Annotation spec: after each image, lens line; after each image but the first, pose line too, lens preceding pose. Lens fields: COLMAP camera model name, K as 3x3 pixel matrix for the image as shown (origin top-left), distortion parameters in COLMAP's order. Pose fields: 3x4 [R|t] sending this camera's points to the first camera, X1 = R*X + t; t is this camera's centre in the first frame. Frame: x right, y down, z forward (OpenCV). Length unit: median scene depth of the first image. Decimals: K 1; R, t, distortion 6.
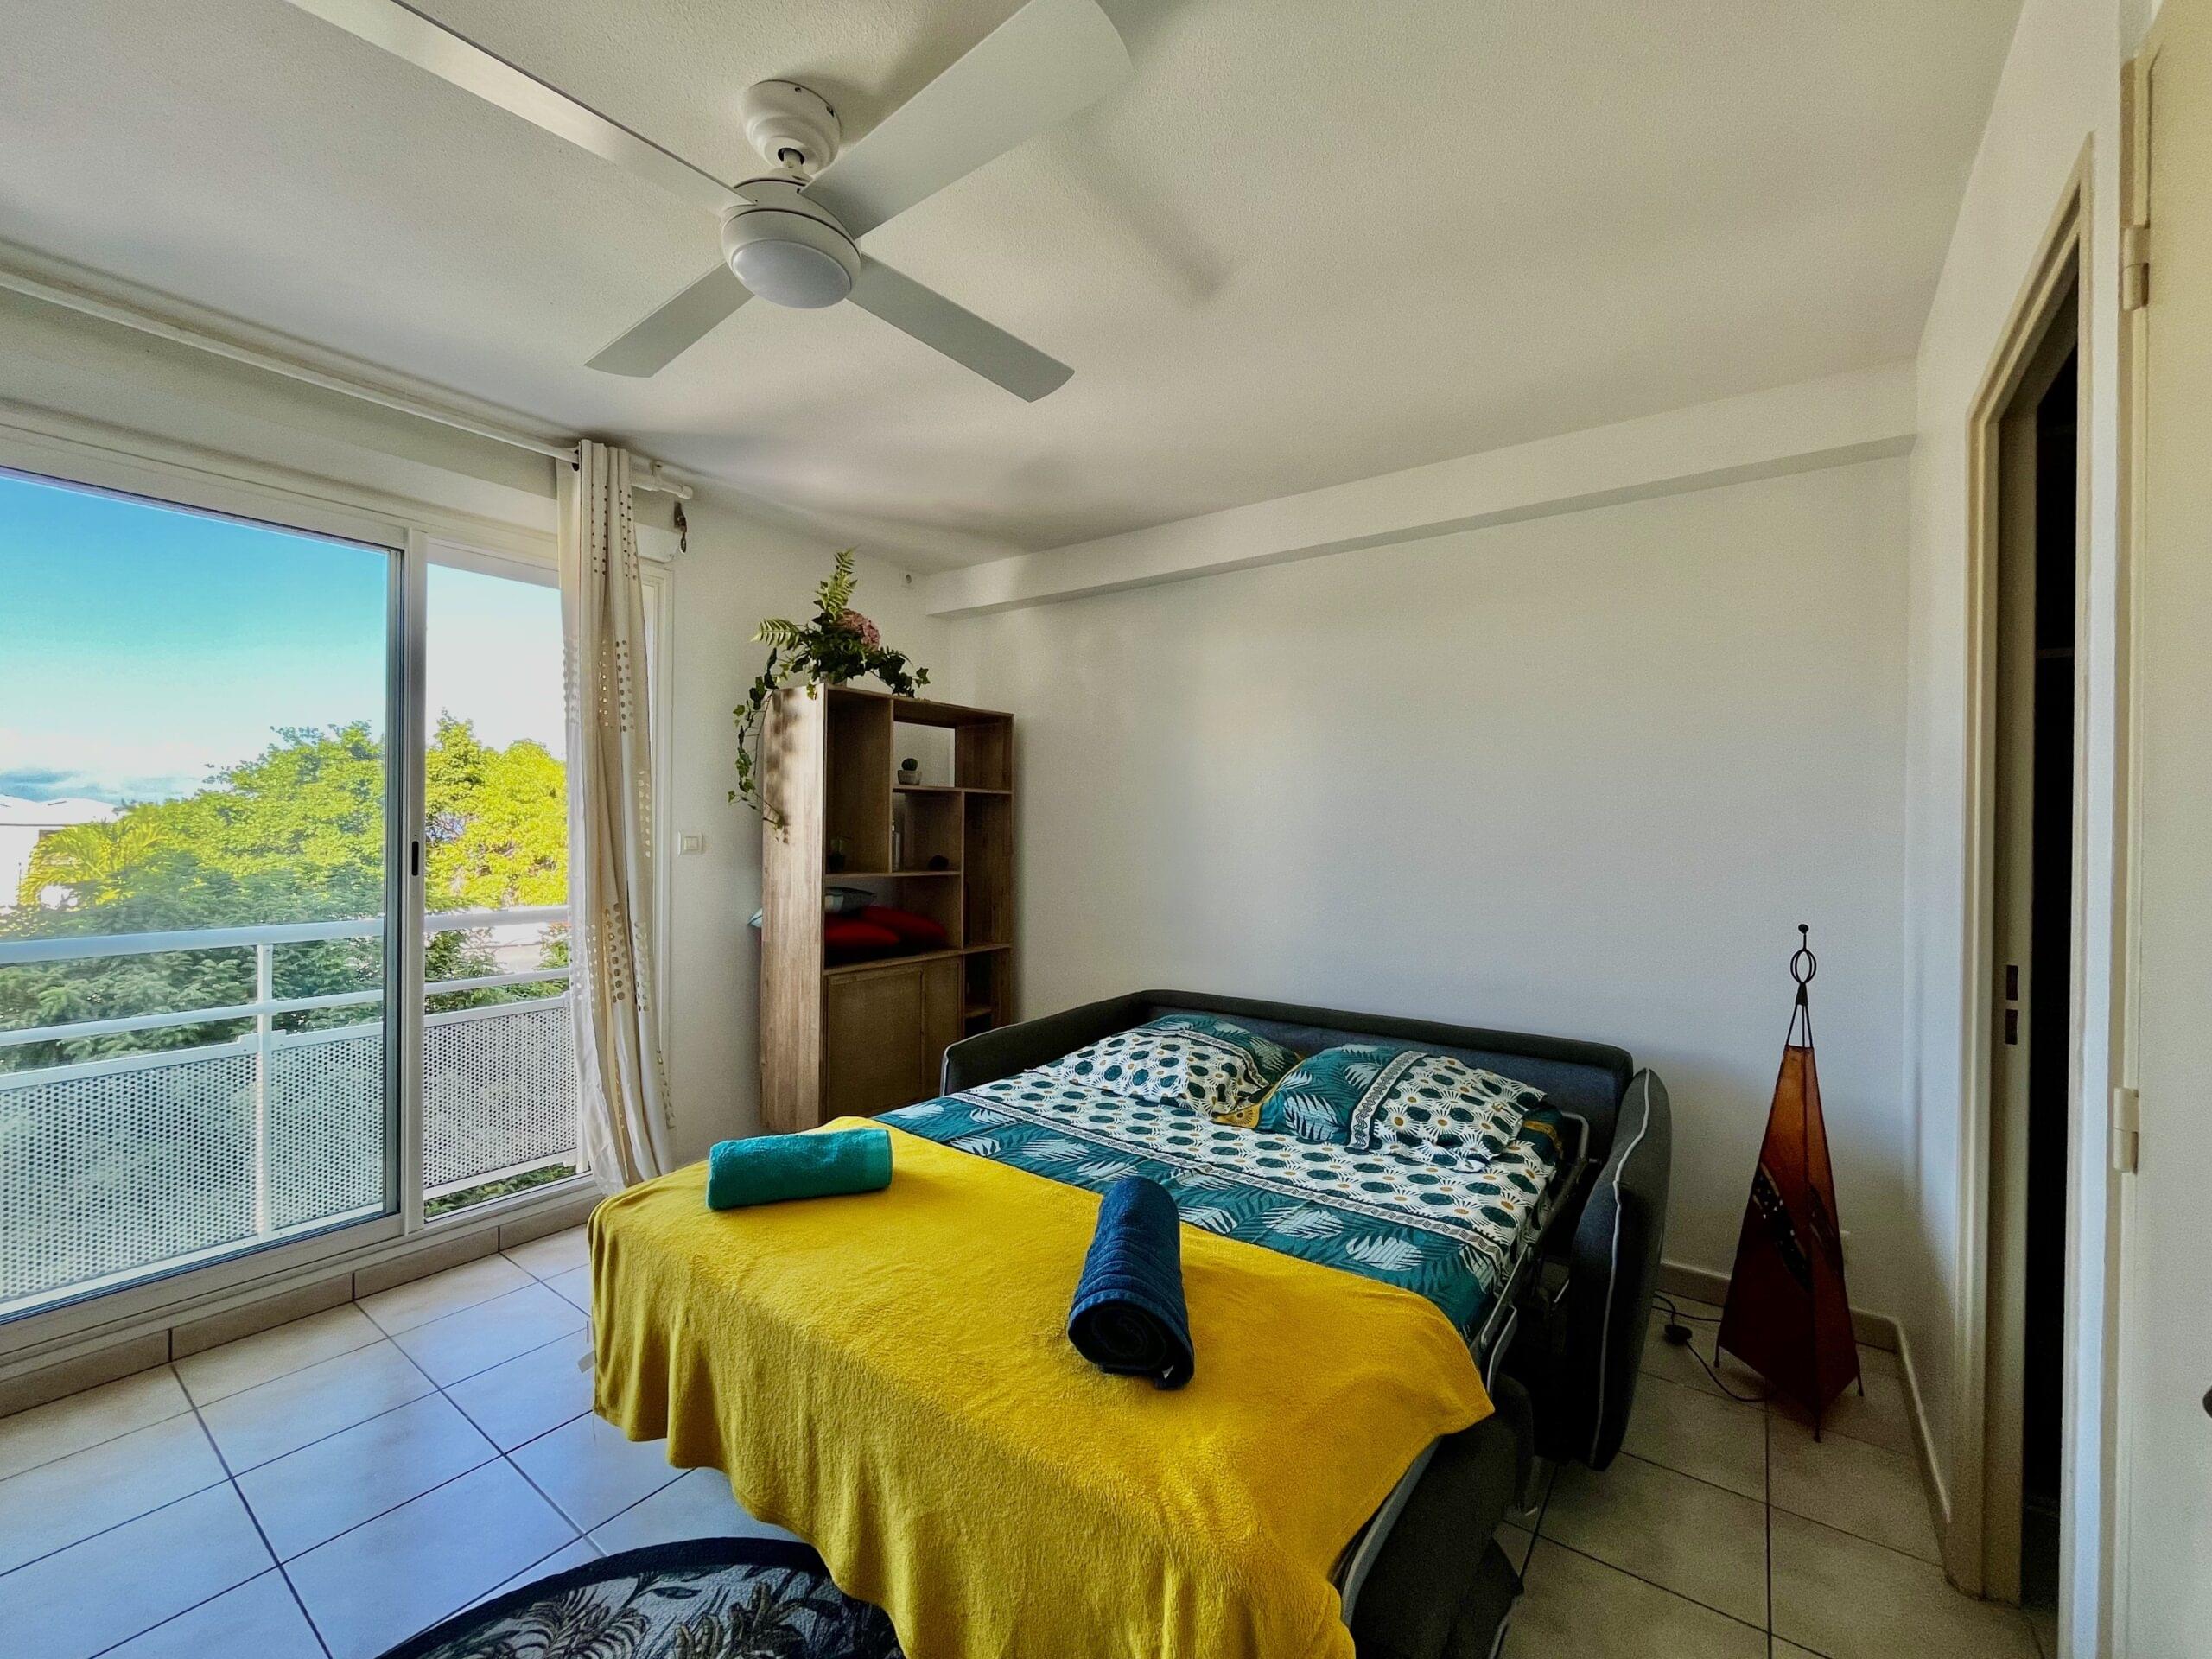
lens RADIAL K [[899.1, 0, 1102.2], [0, 899.1, 830.4], [0, 0, 1]] dist [0.000113, -0.000401]
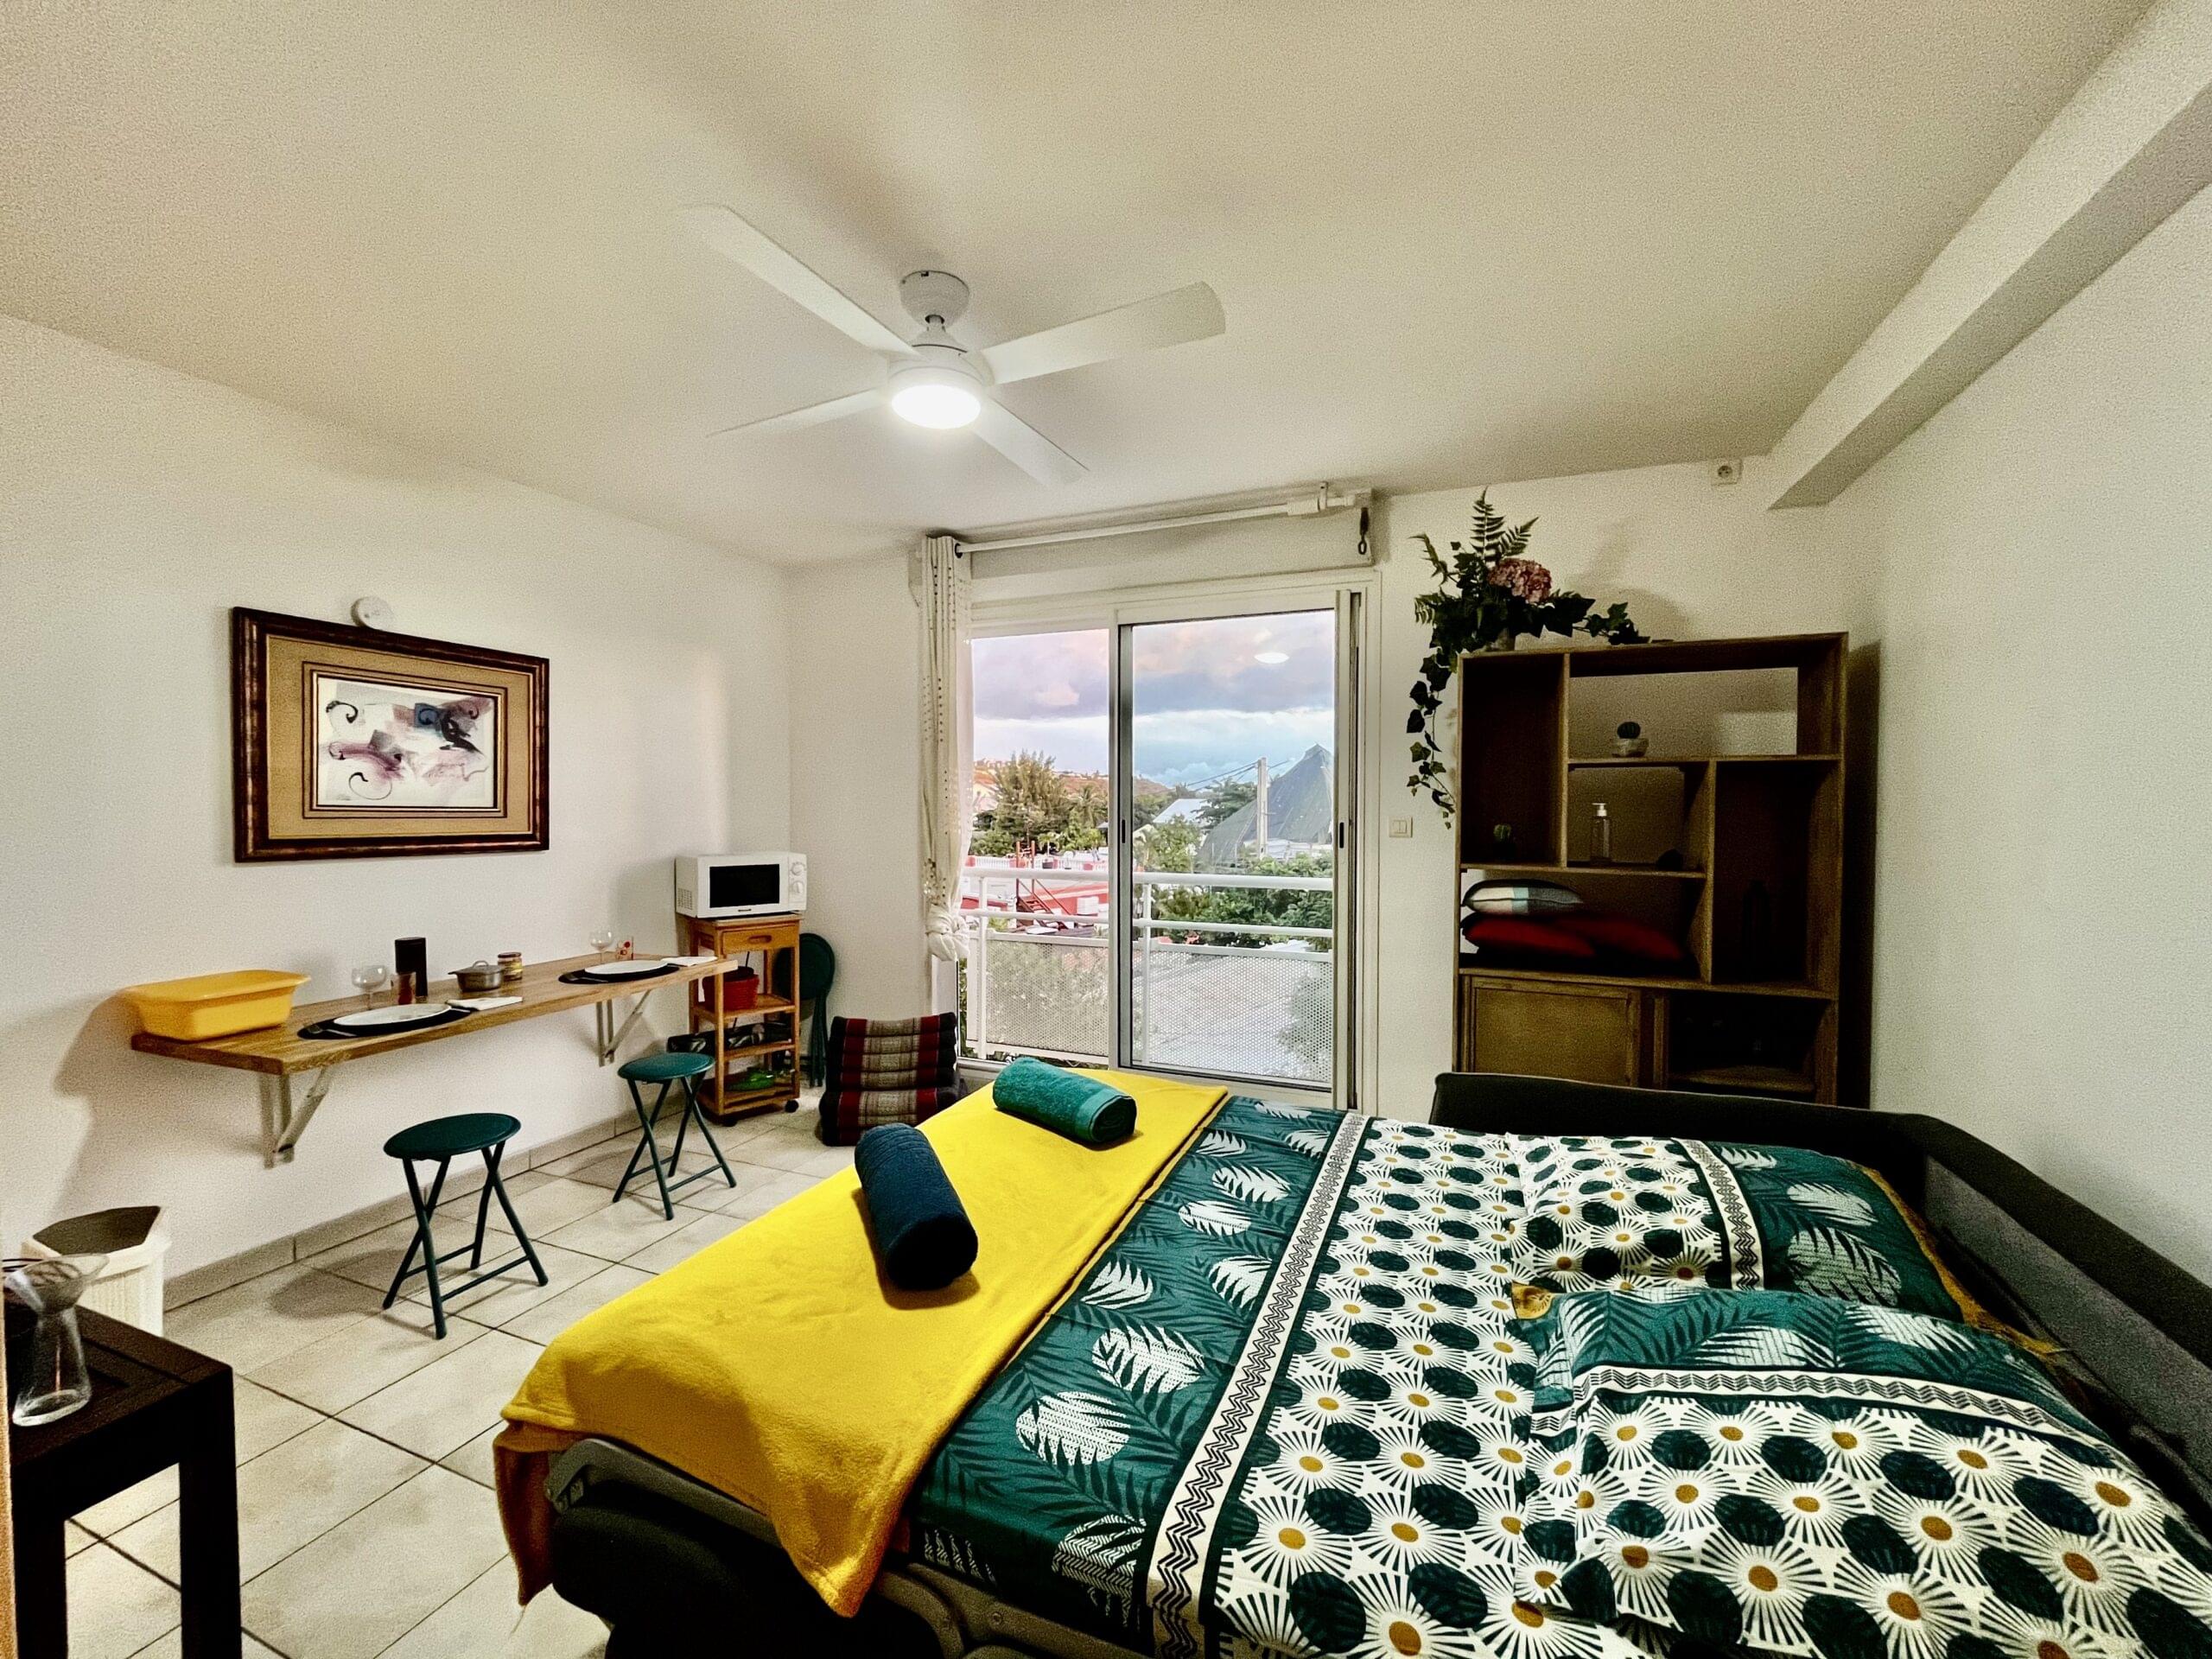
lens RADIAL K [[899.1, 0, 1096.7], [0, 899.1, 822.7], [0, 0, 1]] dist [0.000113, -0.000401]
pose [[0.240494, 0.013197, -0.970561, 0.584805], [-0.001635, 0.999912, 0.013191, -0.004066], [0.970649, -0.001586, 0.240494, 0.503771]]
